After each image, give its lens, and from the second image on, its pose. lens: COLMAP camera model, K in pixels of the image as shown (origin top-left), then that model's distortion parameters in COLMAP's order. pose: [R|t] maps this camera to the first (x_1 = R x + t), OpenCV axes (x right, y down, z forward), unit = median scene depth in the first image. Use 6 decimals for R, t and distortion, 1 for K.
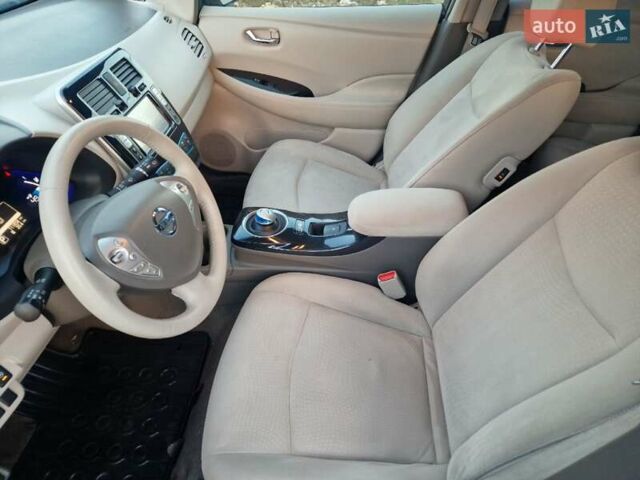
lens RADIAL K [[437.5, 0, 318.8], [0, 437.5, 237.4], [0, 0, 1]] dist [0.078167, -0.072375]
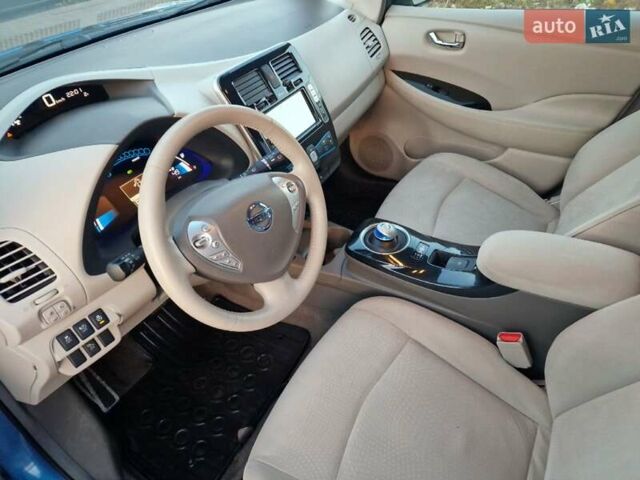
lens RADIAL K [[437.5, 0, 318.8], [0, 437.5, 237.4], [0, 0, 1]] dist [0.078167, -0.072375]
pose [[0.897641, 0.227599, -0.377411, 0.102901], [-0.229530, 0.972458, 0.040525, -0.041055], [0.376240, 0.050251, 0.925159, 0.092217]]
